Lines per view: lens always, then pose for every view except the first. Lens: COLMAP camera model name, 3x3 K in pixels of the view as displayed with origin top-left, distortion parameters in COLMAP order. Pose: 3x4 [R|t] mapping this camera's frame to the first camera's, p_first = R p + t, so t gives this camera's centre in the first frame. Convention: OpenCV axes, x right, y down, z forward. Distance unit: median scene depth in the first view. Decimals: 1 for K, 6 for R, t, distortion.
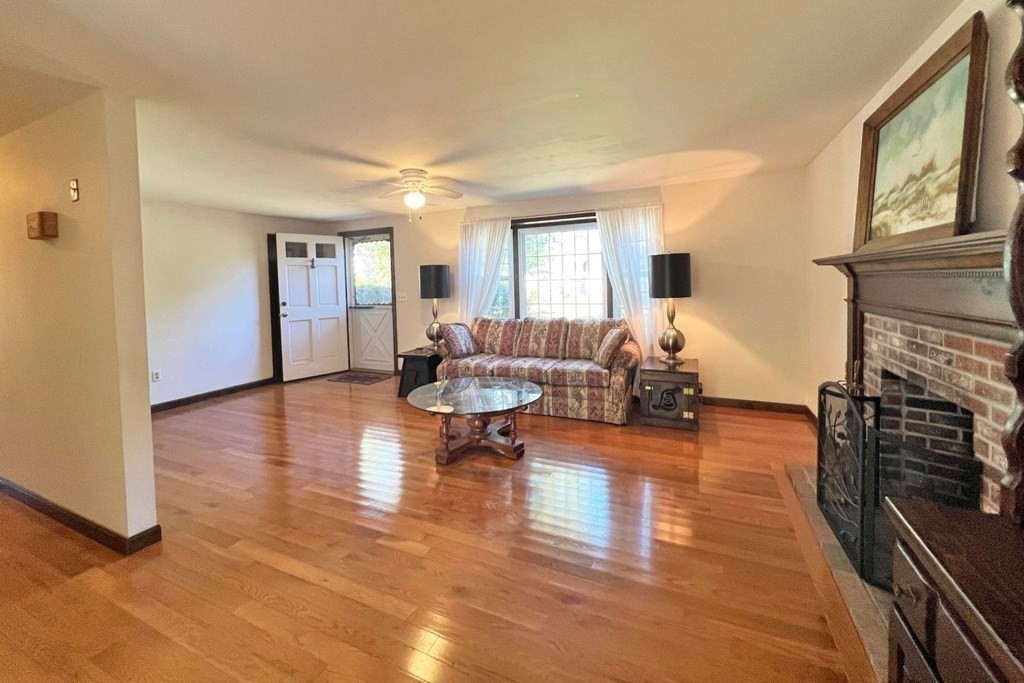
lens RADIAL K [[406.2, 0, 511.4], [0, 406.2, 297.8], [0, 0, 1]] dist [0.000105, -0.000057]
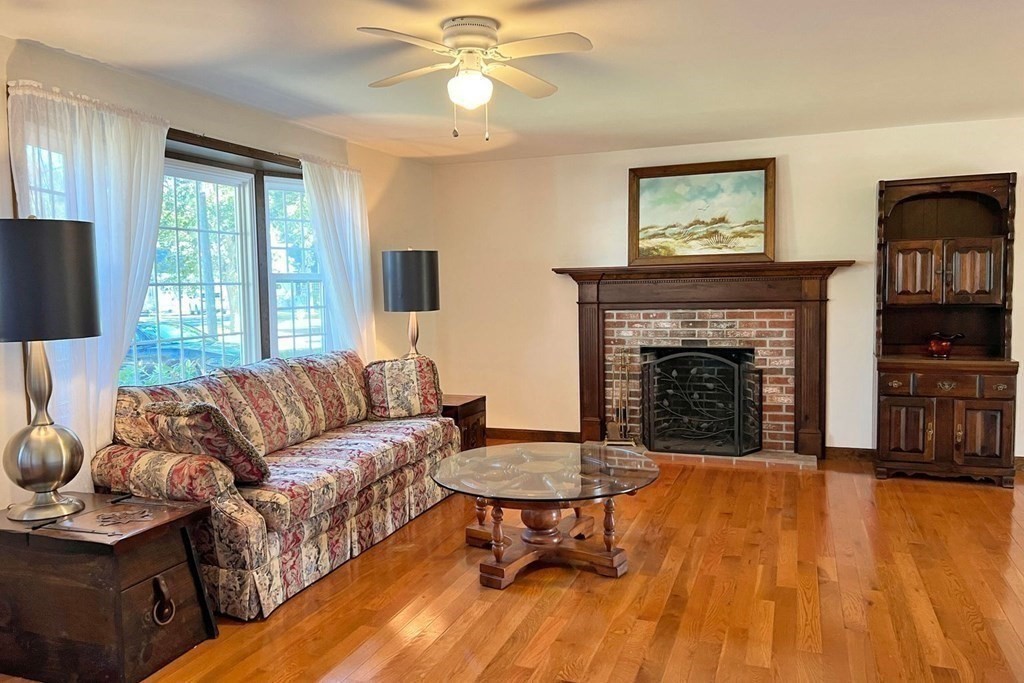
lens RADIAL K [[757.8, 0, 498.6], [0, 757.8, 347.9], [0, 0, 1]] dist [0.064499, -0.005988]
pose [[-0.063626, -0.056785, 0.996357, -1.940621], [0.057211, 0.996530, 0.060448, -0.014949], [-0.996333, 0.060848, -0.060156, 1.867570]]
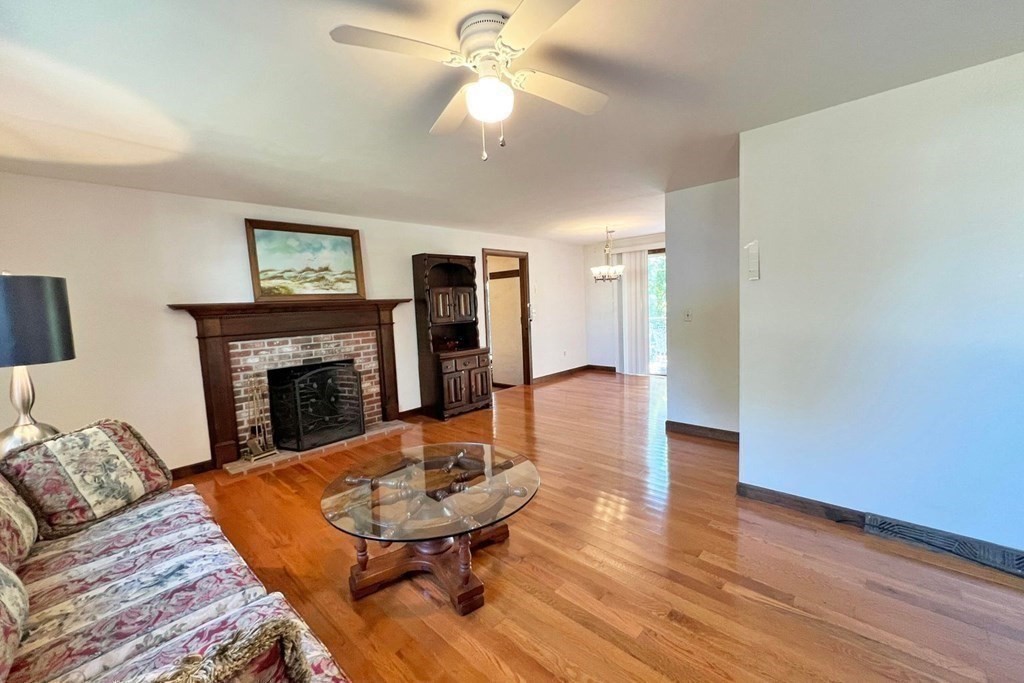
lens RADIAL K [[411.4, 0, 512.0], [0, 411.4, 341.5], [0, 0, 1]] dist [-0.001560, -0.000324]
pose [[-0.944229, 0.033955, 0.327535, -0.707391], [0.077661, 0.989573, 0.121298, -0.084609], [-0.320001, 0.139970, -0.937021, 2.557106]]
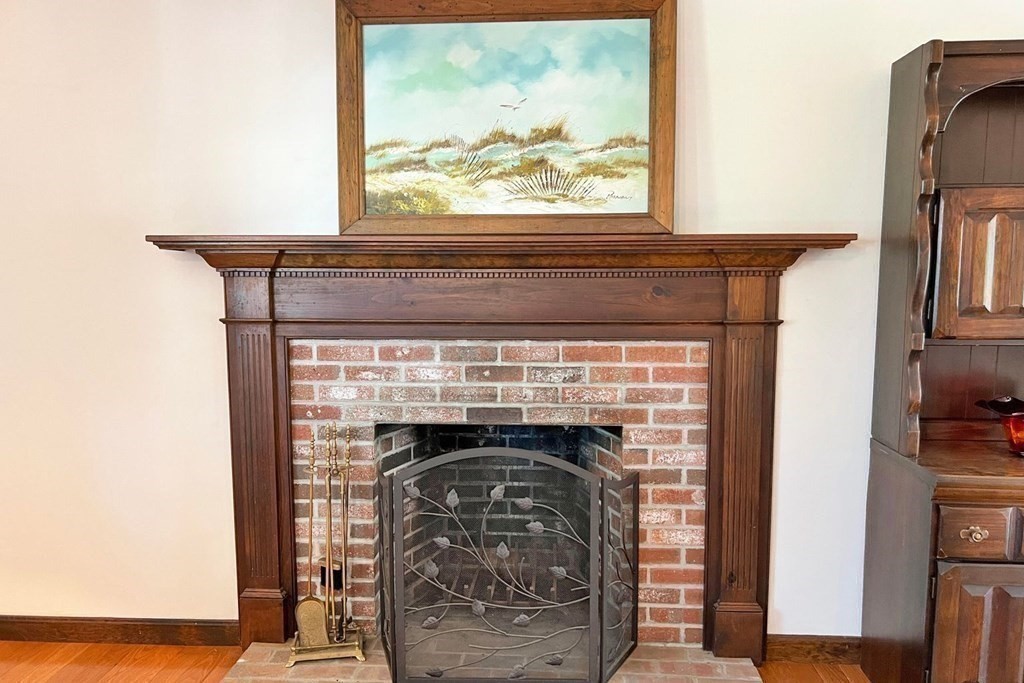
lens RADIAL K [[757.8, 0, 498.6], [0, 757.8, 347.9], [0, 0, 1]] dist [0.064499, -0.005988]
pose [[-0.366907, -0.076734, 0.927088, -0.256041], [0.045569, 0.993913, 0.100300, -0.056535], [-0.929141, 0.079048, -0.361176, 1.389166]]
